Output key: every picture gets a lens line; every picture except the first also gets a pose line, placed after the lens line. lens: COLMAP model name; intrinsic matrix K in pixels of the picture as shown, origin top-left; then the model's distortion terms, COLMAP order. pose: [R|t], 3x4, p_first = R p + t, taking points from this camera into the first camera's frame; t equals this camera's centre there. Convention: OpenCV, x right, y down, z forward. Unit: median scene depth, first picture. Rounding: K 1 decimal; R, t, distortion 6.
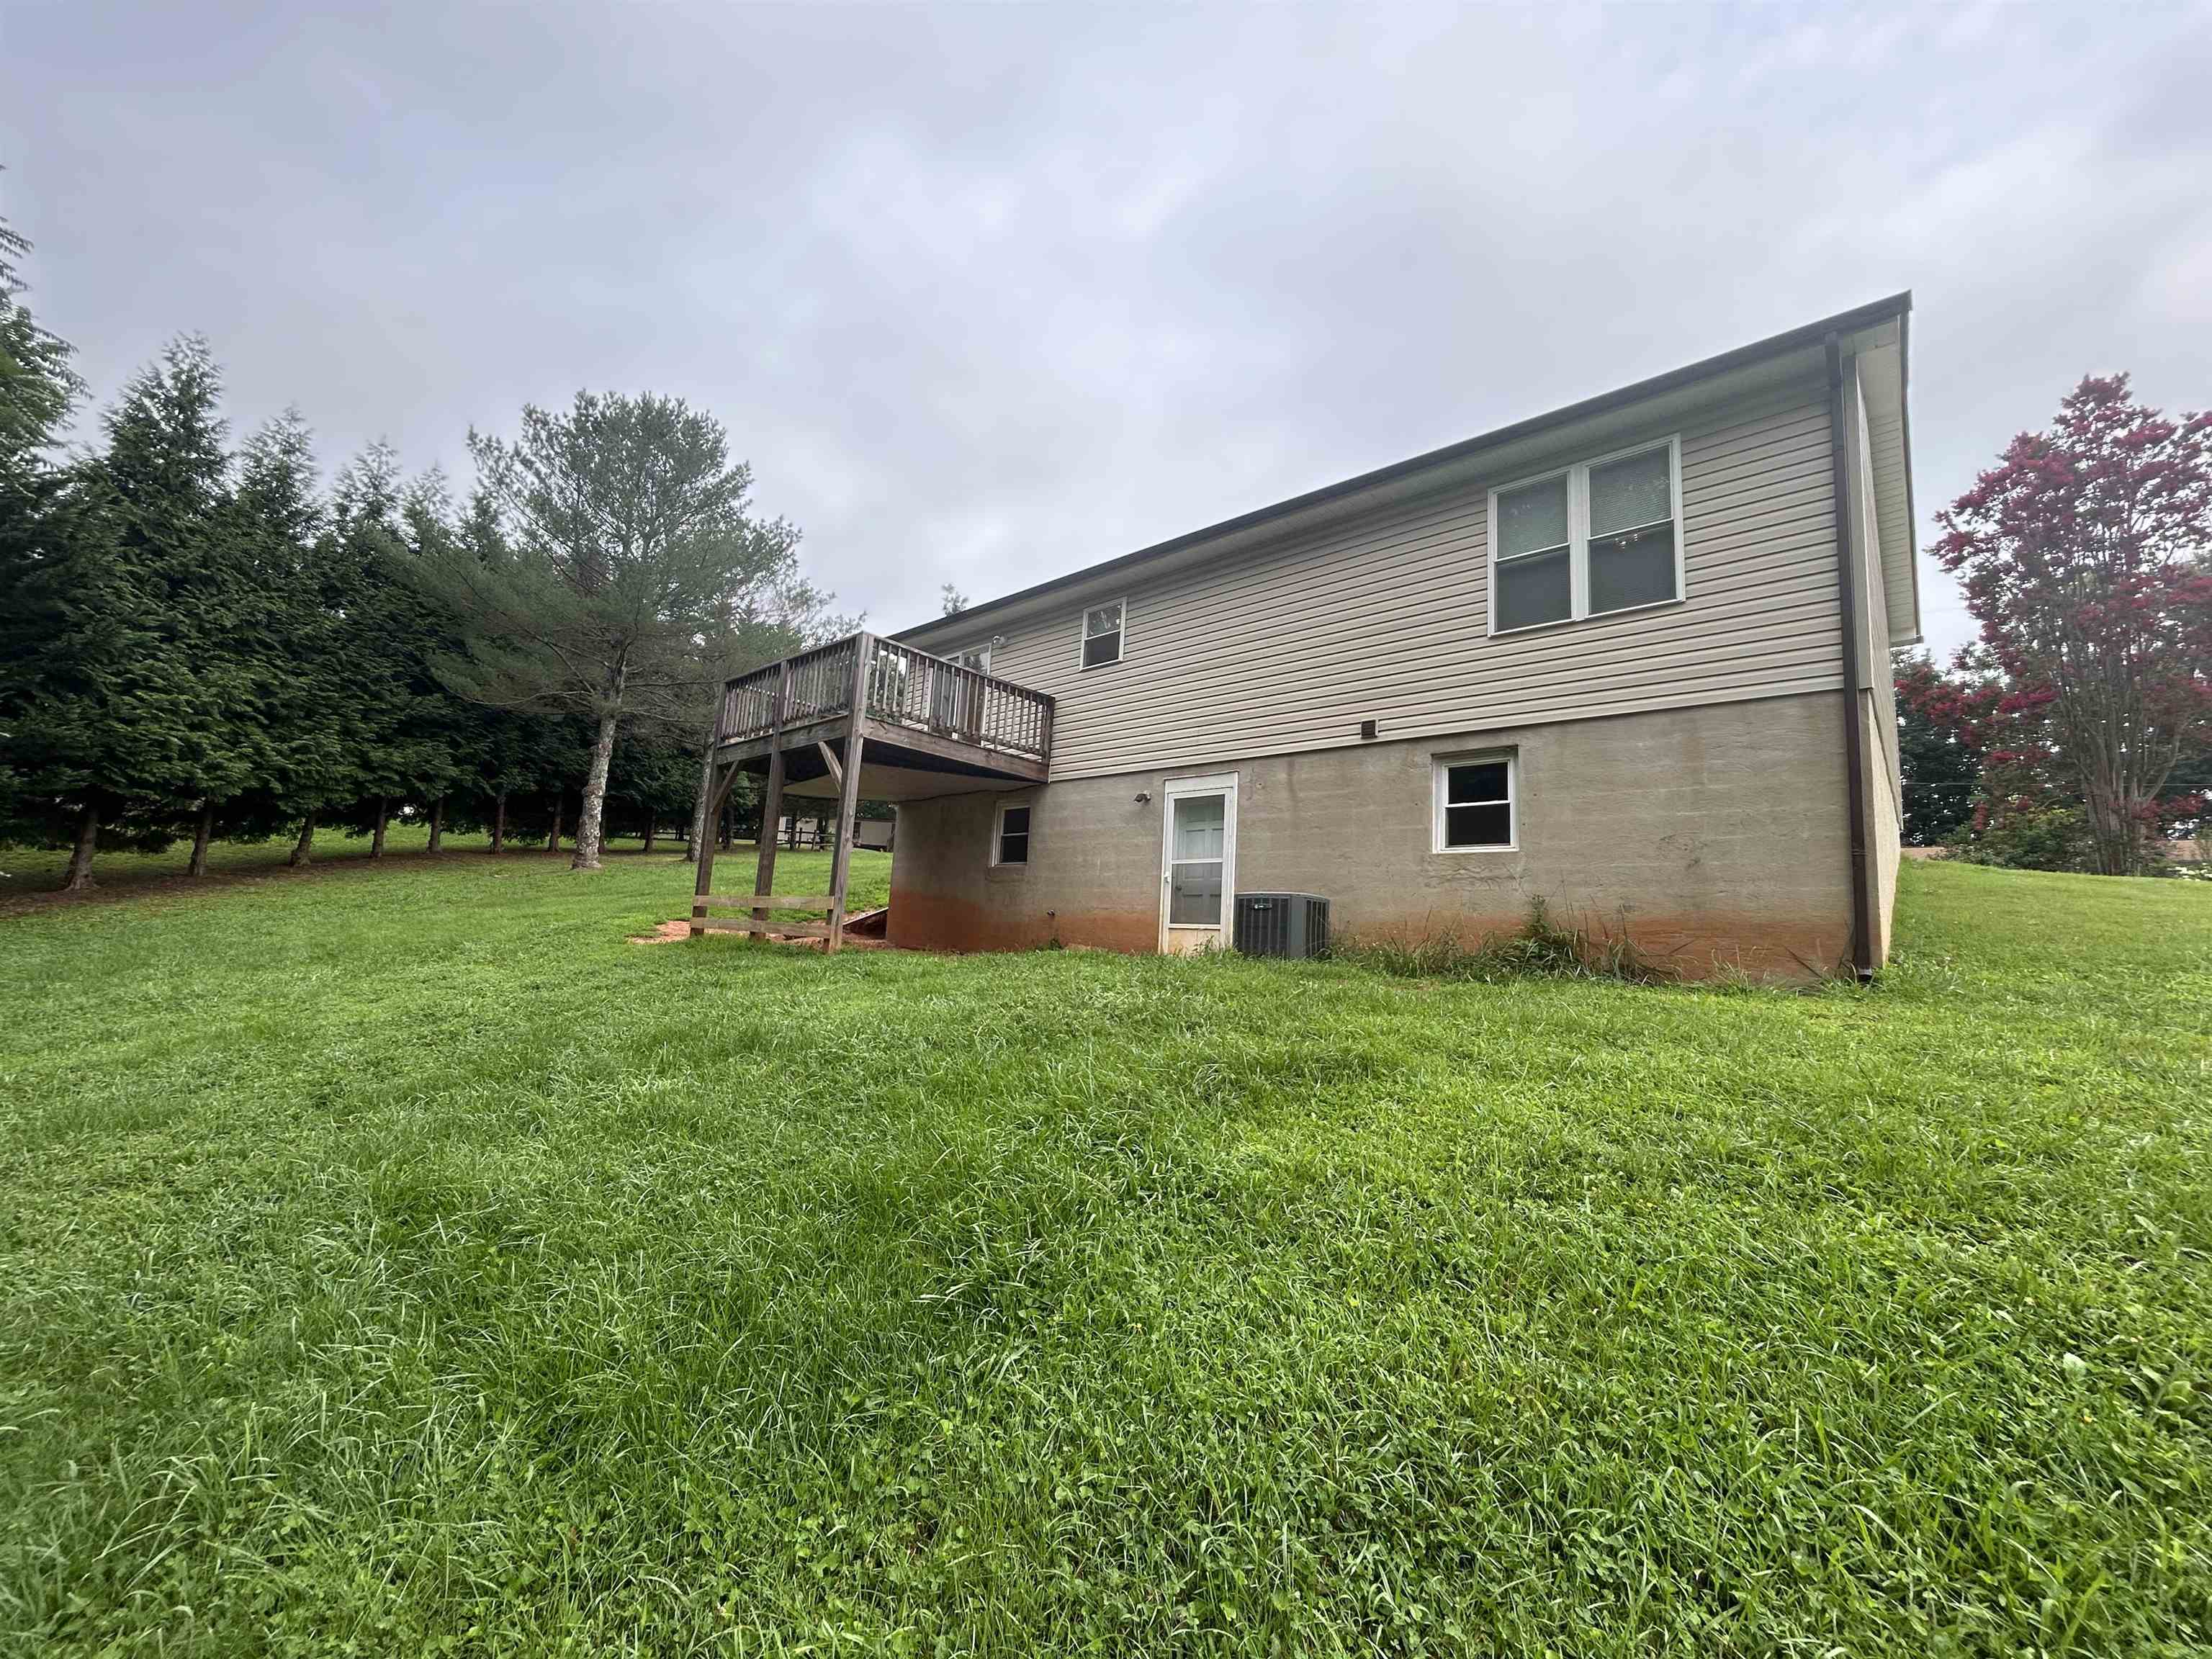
lens RADIAL K [[858.6, 0, 1111.0], [0, 858.6, 829.2], [0, 0, 1]] dist [0.012750, -0.008647]
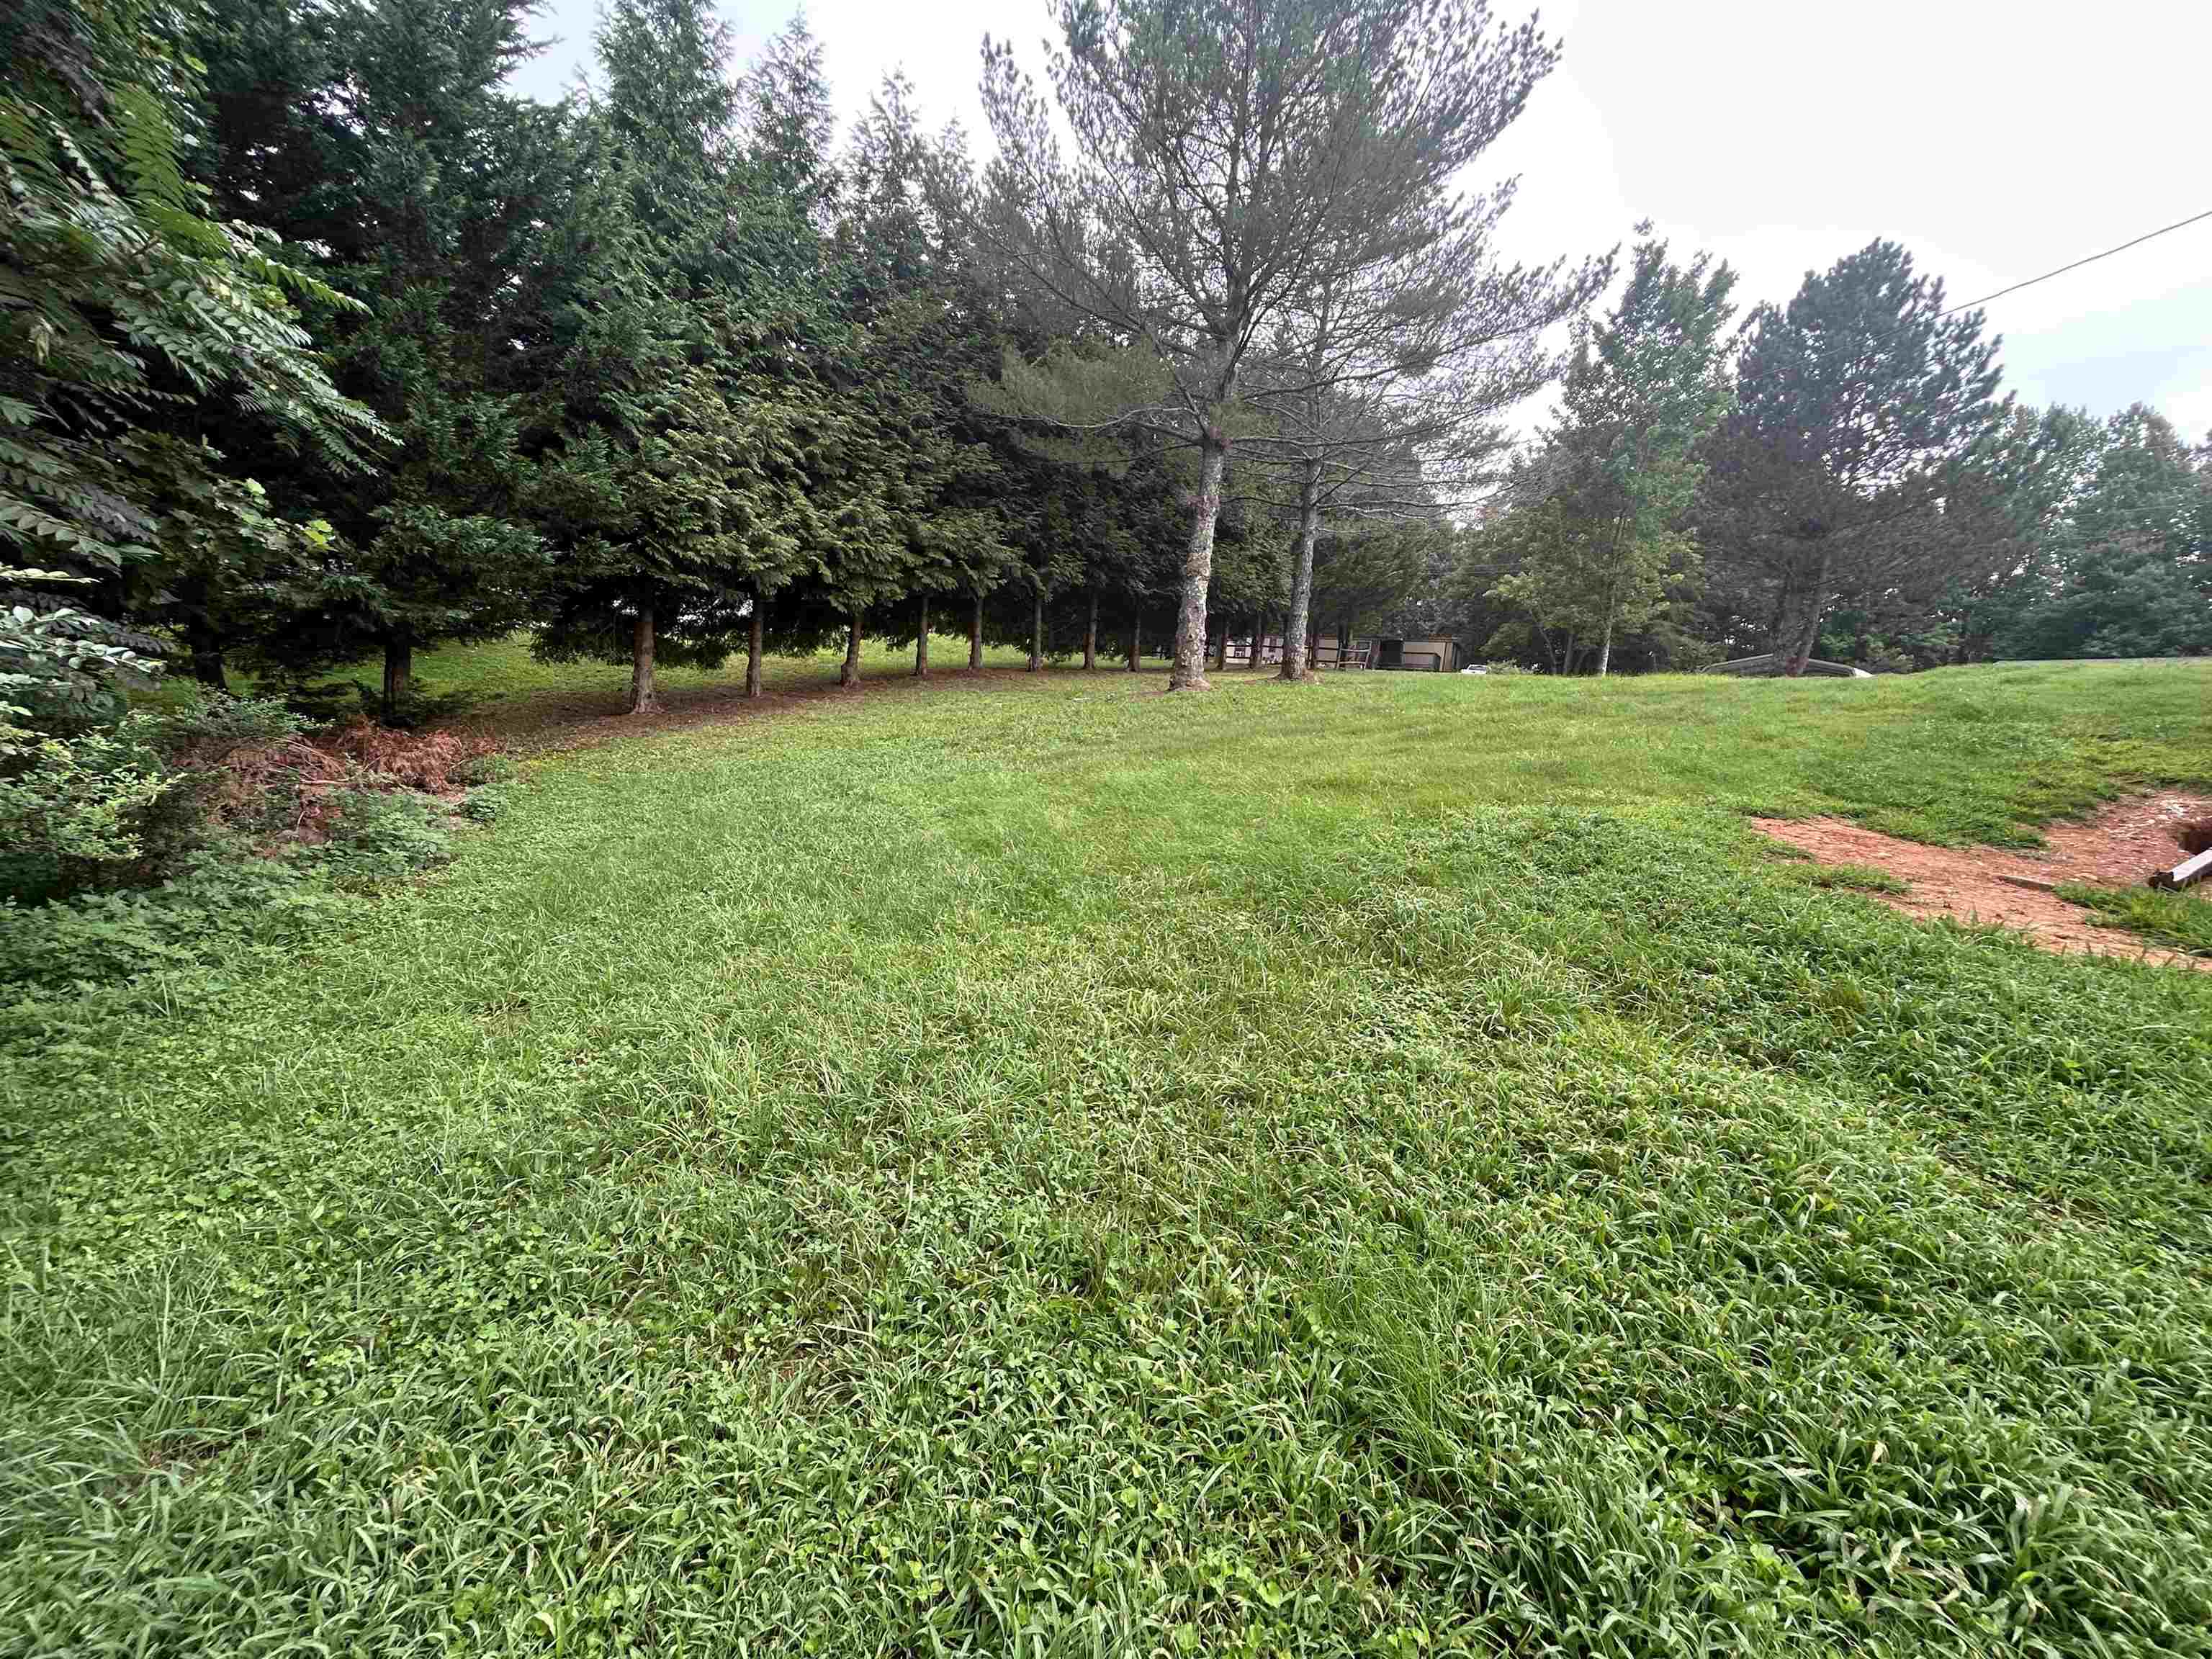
lens RADIAL K [[892.3, 0, 1109.3], [0, 892.3, 825.0], [0, 0, 1]] dist [0.011605, -0.010940]
pose [[0.908301, 0.064376, -0.413333, -0.415132], [0.013059, 0.983242, 0.181836, 0.024896], [0.418113, -0.170559, 0.892239, 0.381471]]
